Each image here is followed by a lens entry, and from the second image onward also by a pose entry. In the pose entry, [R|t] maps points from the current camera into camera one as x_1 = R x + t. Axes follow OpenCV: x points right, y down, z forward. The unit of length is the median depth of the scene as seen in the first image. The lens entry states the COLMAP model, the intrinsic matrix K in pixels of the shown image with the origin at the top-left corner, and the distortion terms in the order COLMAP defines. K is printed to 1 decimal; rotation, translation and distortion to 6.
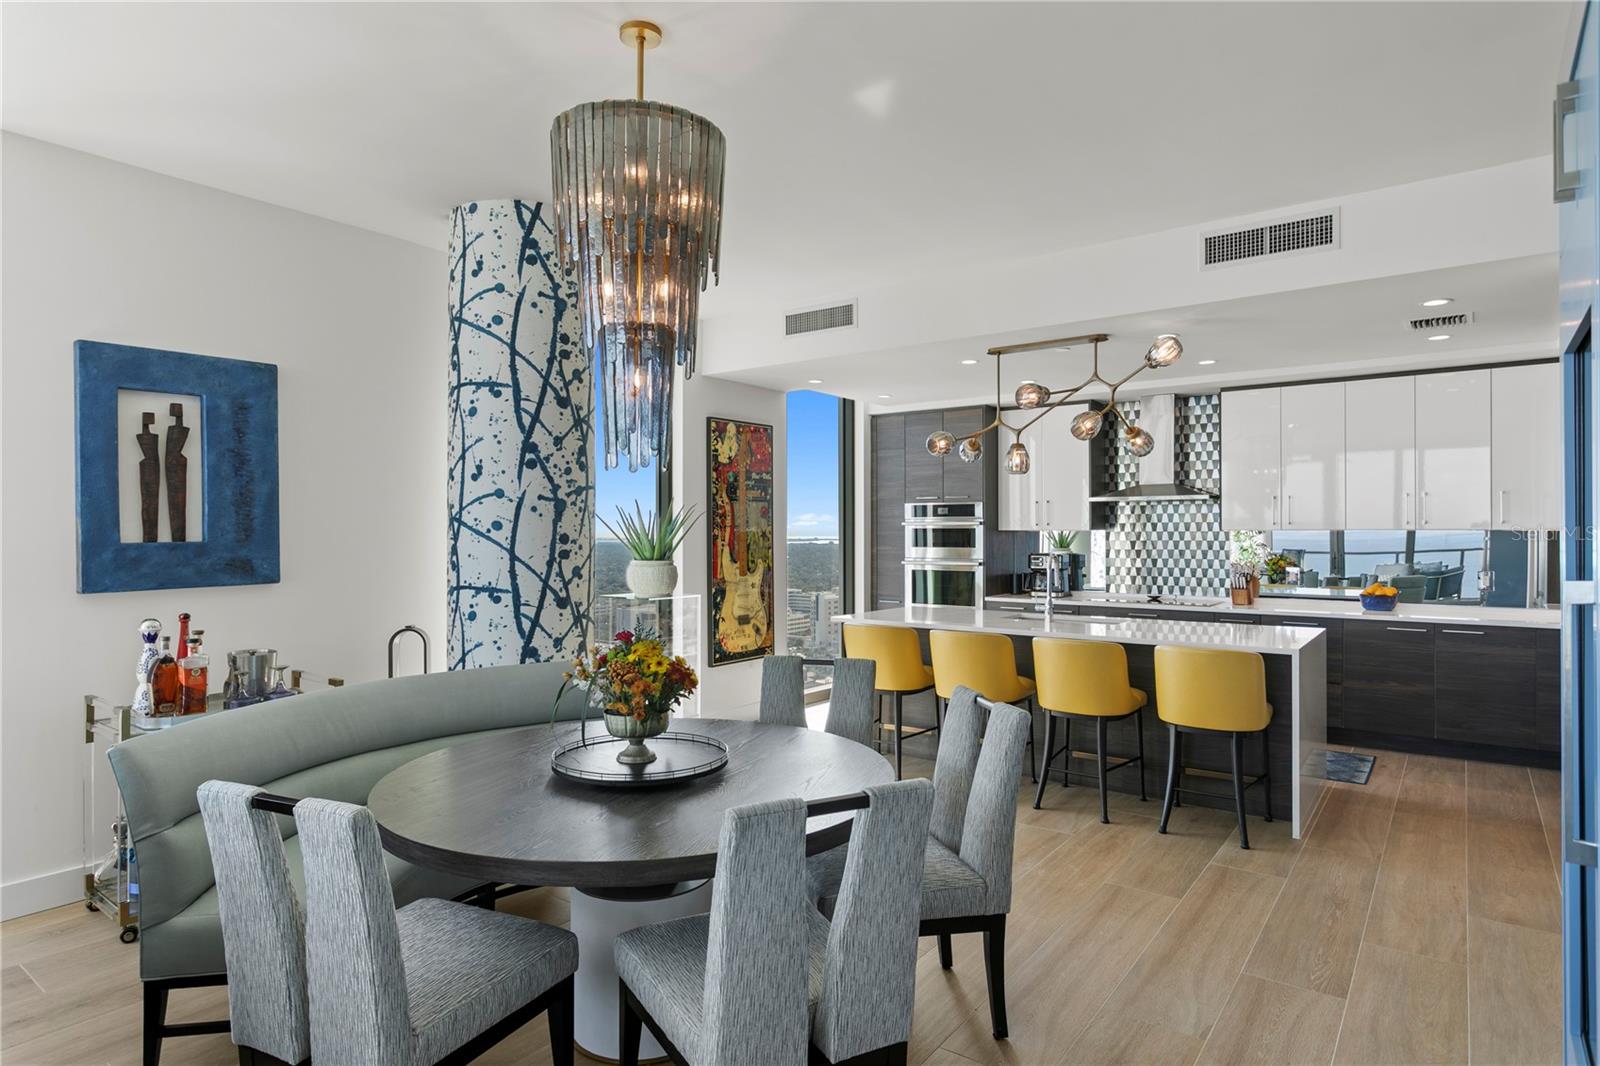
lens RADIAL K [[849.2, 0, 797.4], [0, 849.2, 532.7], [0, 0, 1]] dist [-0.017073, 0.002523]
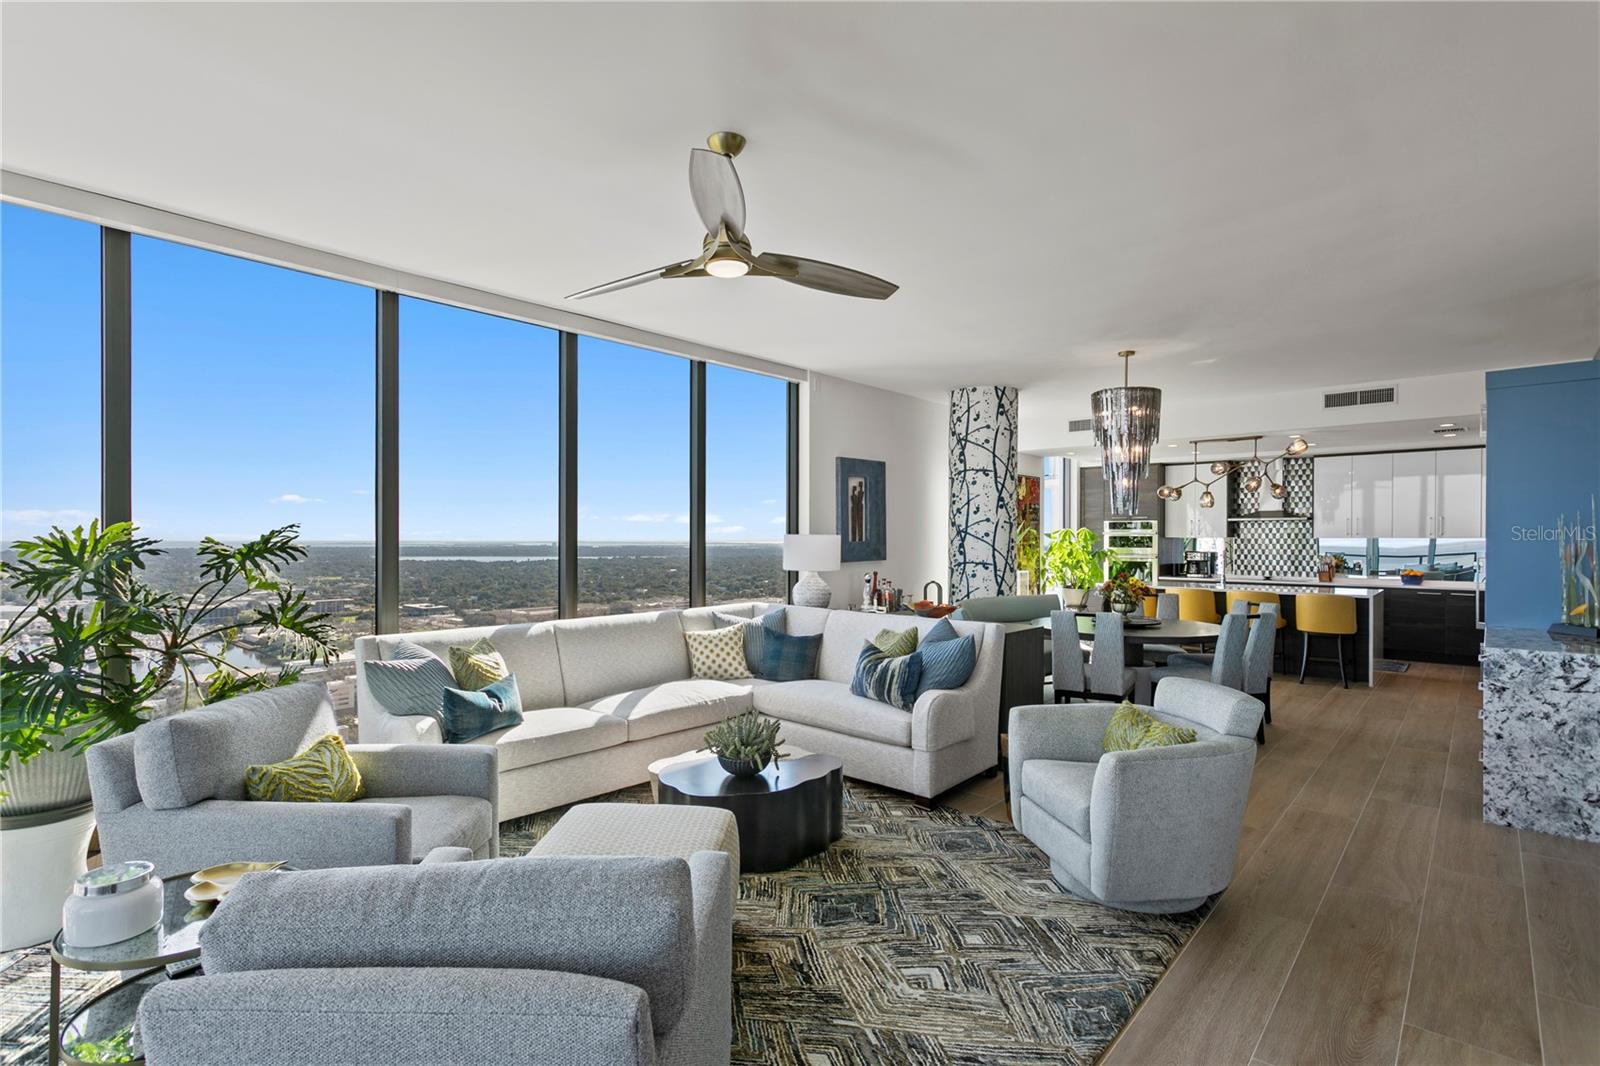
lens RADIAL K [[759.1, 0, 766.5], [0, 759.1, 544.4], [0, 0, 1]] dist [-0.002837, -0.000984]
pose [[0.995757, 0.005192, -0.091874, -0.513046], [-0.004399, 0.999951, 0.008837, 0.001567], [0.091916, -0.008395, 0.995731, -0.705180]]
